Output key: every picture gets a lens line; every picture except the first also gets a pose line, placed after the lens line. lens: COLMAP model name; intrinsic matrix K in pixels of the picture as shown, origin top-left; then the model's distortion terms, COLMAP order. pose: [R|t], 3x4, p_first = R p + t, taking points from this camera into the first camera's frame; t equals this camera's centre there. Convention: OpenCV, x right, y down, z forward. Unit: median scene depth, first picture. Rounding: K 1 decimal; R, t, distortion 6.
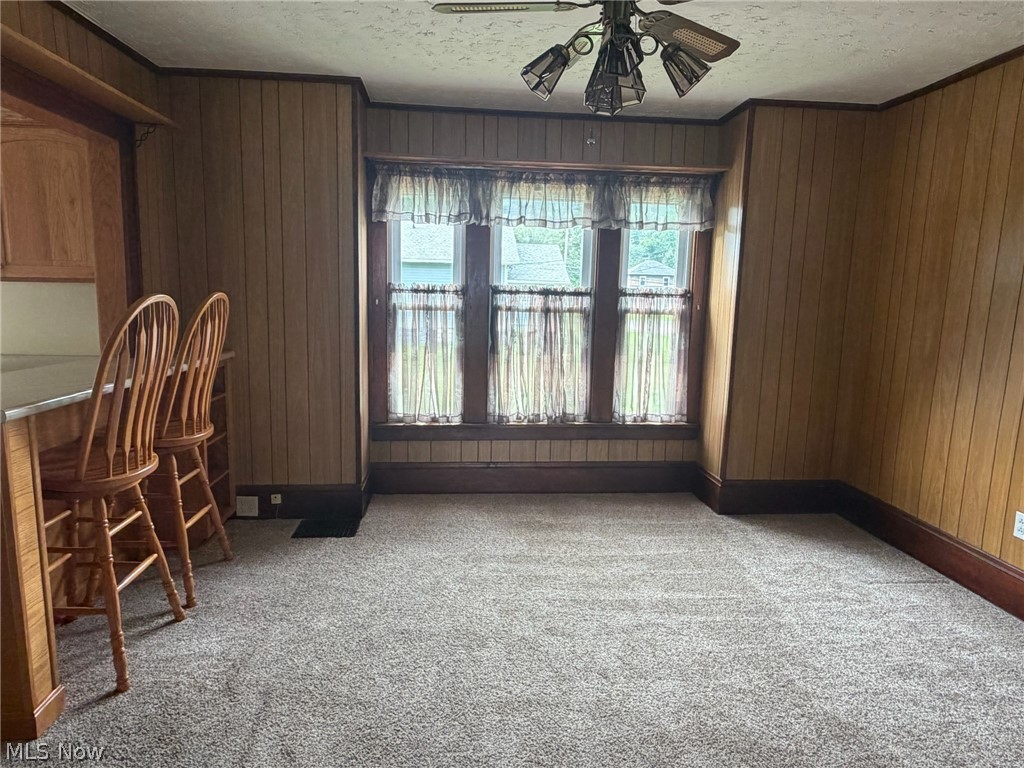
lens RADIAL K [[625.8, 0, 511.4], [0, 625.8, 386.2], [0, 0, 1]] dist [0.033515, 0.002457]
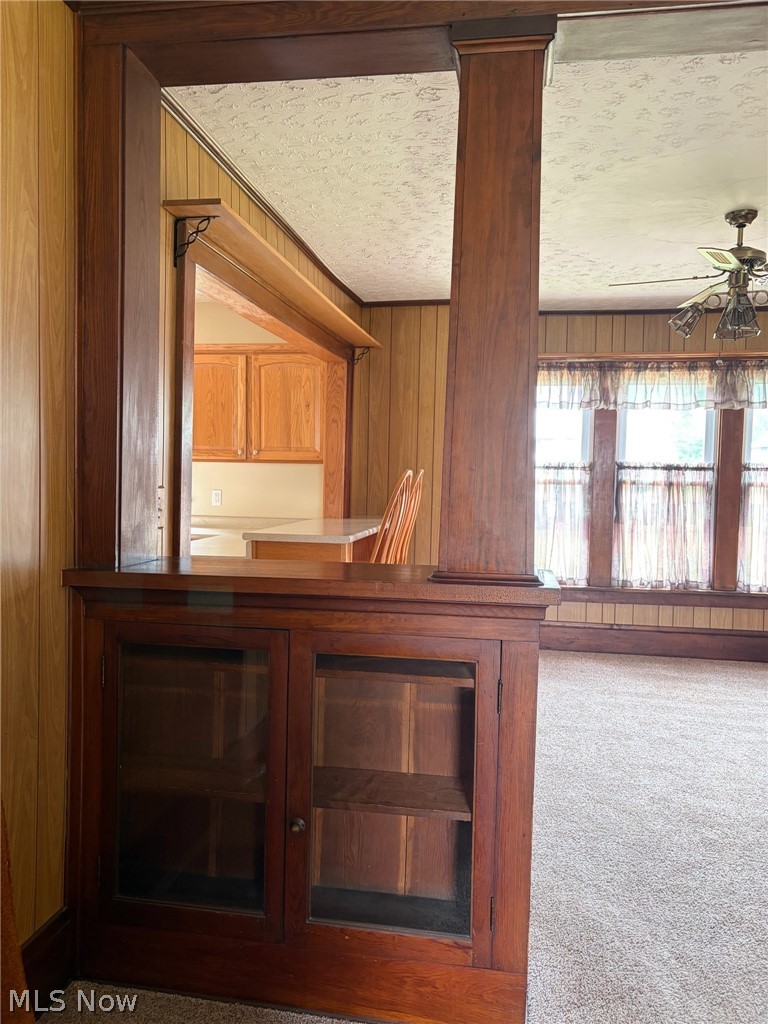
lens RADIAL K [[776.4, 0, 403.1], [0, 776.4, 518.1], [0, 0, 1]] dist [0.067517, -0.053342]
pose [[0.971117, 0.007238, -0.238495, -0.069177], [-0.029767, 0.995406, -0.091000, 0.075236], [0.236741, 0.095471, 0.966871, -0.417302]]
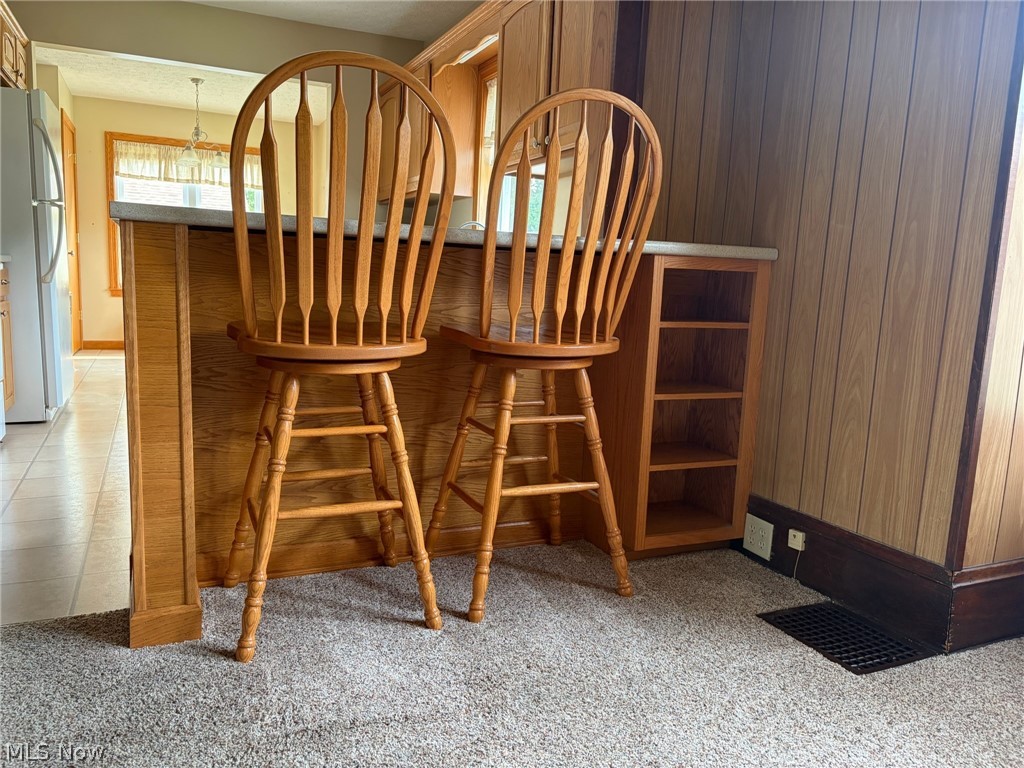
lens RADIAL K [[776.4, 0, 512.1], [0, 776.4, 387.7], [0, 0, 1]] dist [0.067517, -0.053342]
pose [[0.347502, 0.129642, -0.928674, 0.127296], [-0.180306, 0.981152, 0.069498, 0.059951], [0.920180, 0.143295, 0.364328, 0.580816]]
